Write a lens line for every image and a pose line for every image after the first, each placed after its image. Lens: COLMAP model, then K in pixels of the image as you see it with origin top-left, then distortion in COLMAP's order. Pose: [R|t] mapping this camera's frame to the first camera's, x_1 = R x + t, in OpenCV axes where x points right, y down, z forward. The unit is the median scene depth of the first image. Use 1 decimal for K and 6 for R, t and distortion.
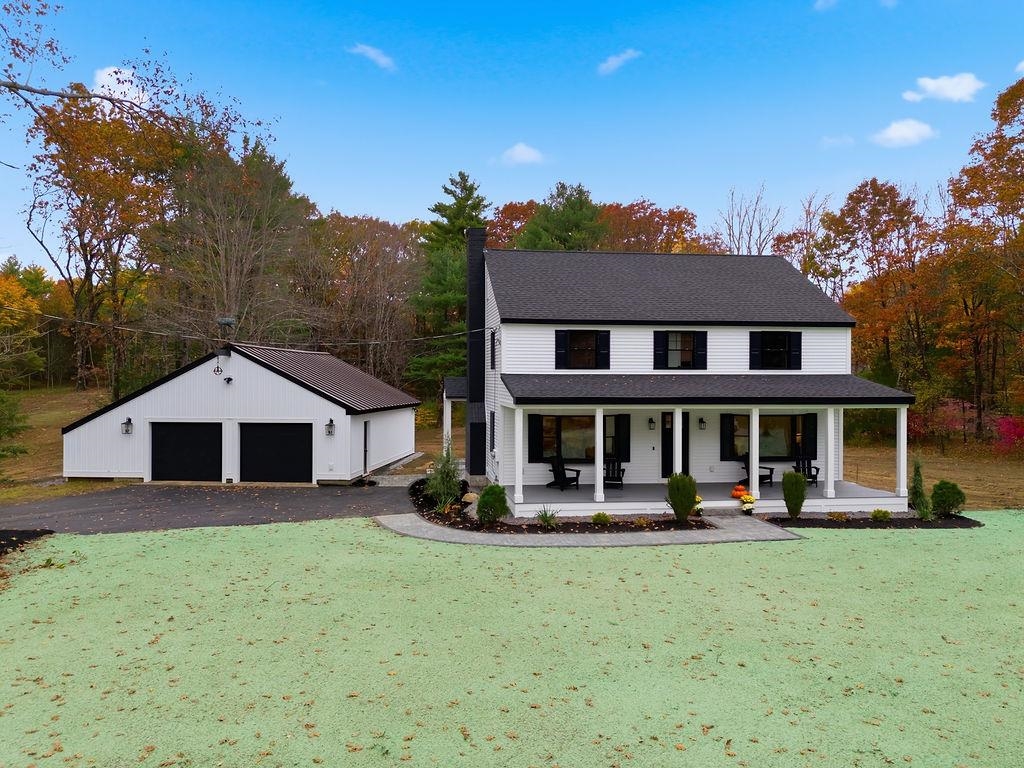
lens RADIAL K [[753.9, 0, 511.9], [0, 753.9, 382.0], [0, 0, 1]] dist [0.065850, -0.050502]
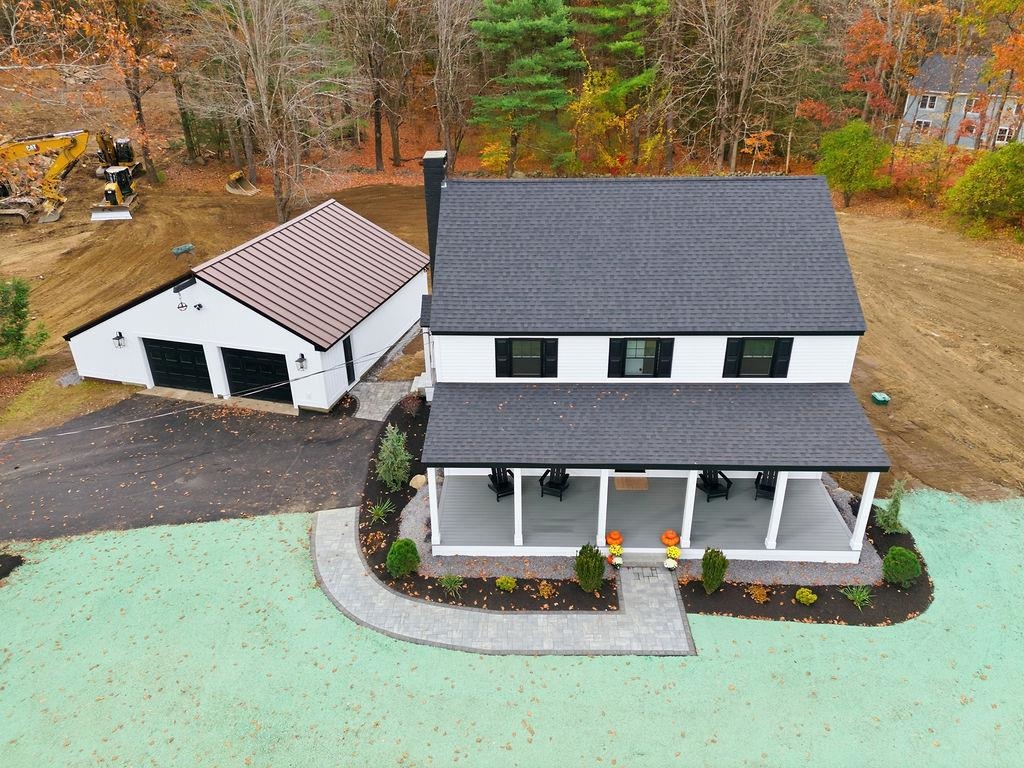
lens RADIAL K [[753.9, 0, 509.0], [0, 753.9, 385.3], [0, 0, 1]] dist [0.065850, -0.050502]
pose [[0.984478, 0.067339, -0.162076, 0.208587], [0.015053, 0.887666, 0.460242, -0.402166], [0.174862, -0.455538, 0.872874, 0.190388]]
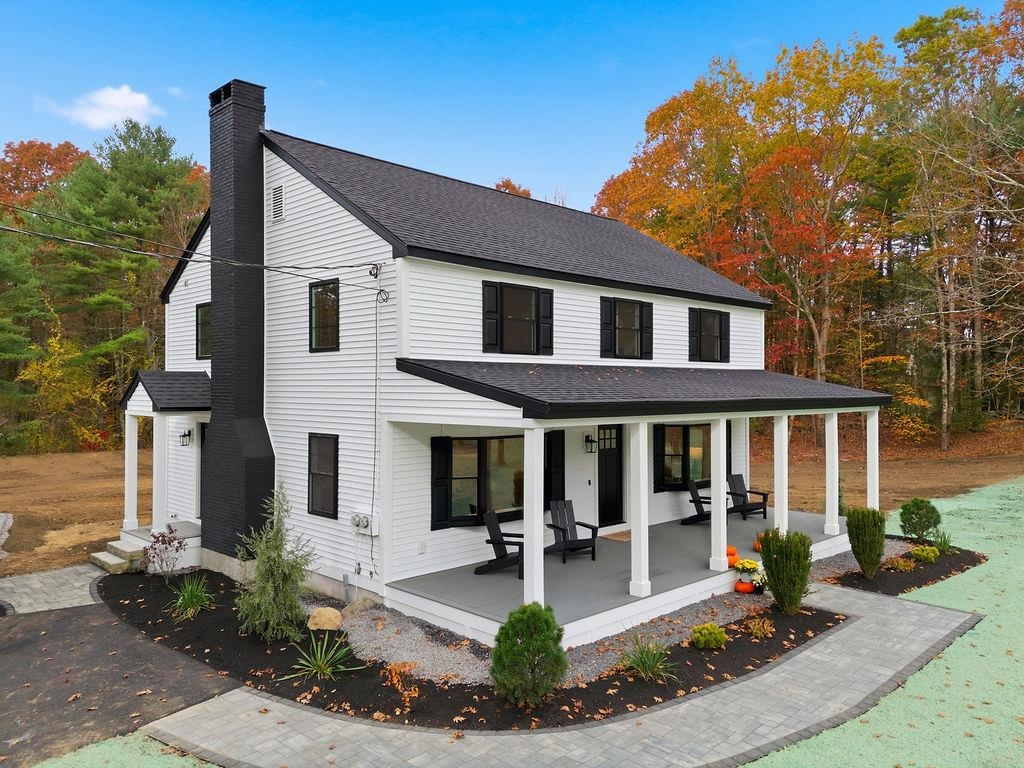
lens RADIAL K [[753.9, 0, 517.8], [0, 753.9, 382.5], [0, 0, 1]] dist [0.065850, -0.050502]
pose [[0.805543, 0.001300, 0.592536, -0.231310], [0.005288, 0.999942, -0.009383, 0.009284], [-0.592513, 0.010692, 0.805490, 0.512693]]
